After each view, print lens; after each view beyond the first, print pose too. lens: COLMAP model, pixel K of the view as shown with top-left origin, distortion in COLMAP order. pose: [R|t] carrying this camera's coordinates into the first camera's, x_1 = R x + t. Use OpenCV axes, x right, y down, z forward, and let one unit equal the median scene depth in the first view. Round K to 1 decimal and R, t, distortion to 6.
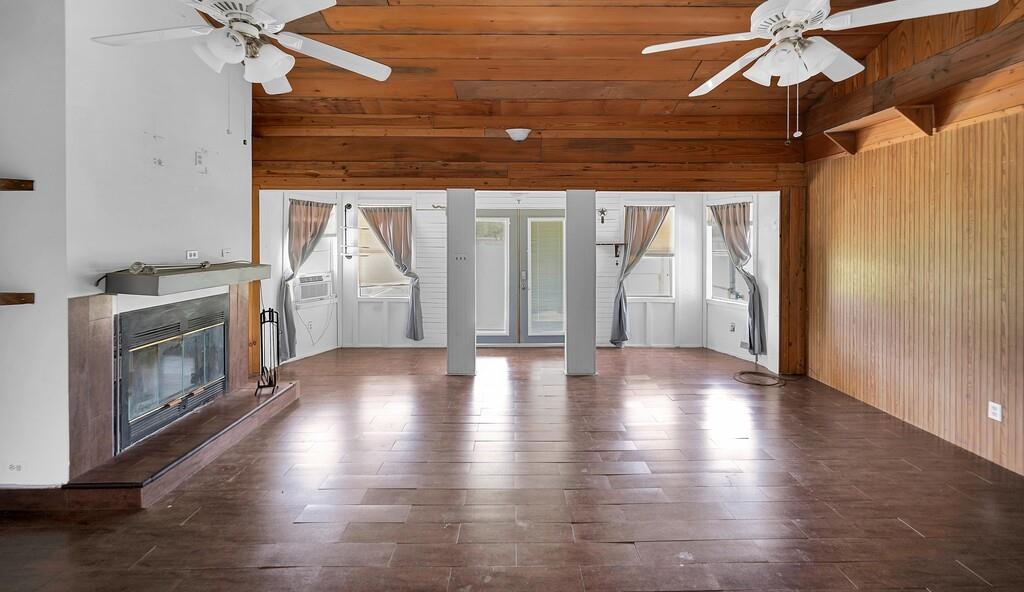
lens RADIAL K [[408.8, 0, 512.4], [0, 408.8, 242.3], [0, 0, 1]] dist [-0.001547, -0.000076]
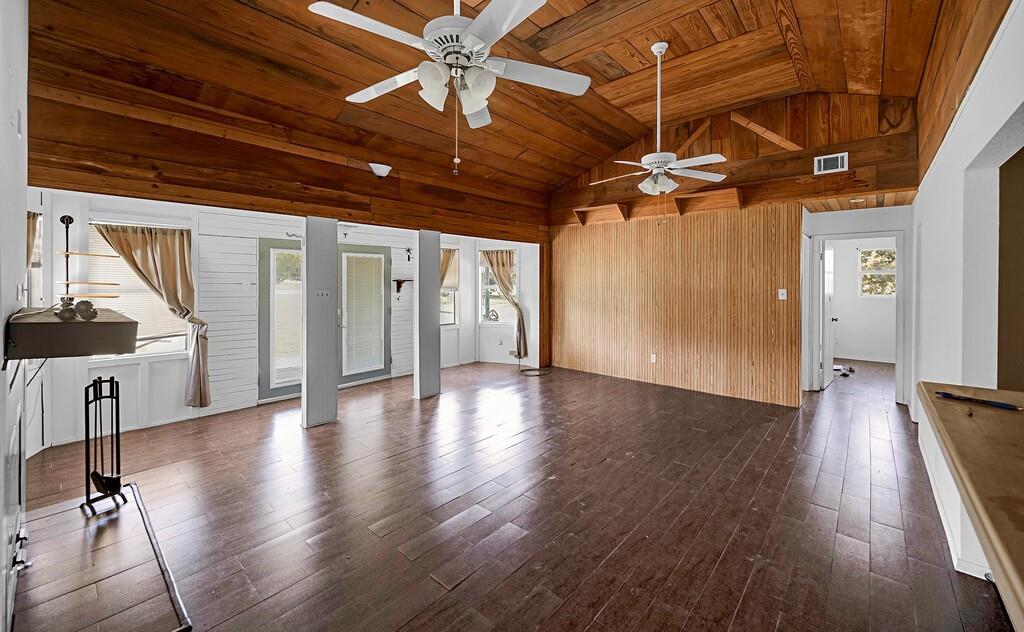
lens RADIAL K [[413.2, 0, 511.1], [0, 413.2, 280.4], [0, 0, 1]] dist [-0.000848, -0.000046]
pose [[0.666018, 0.000608, 0.745935, -0.483845], [0.003544, 0.999986, -0.003978, 0.012070], [-0.745927, 0.005293, 0.666006, 0.074217]]
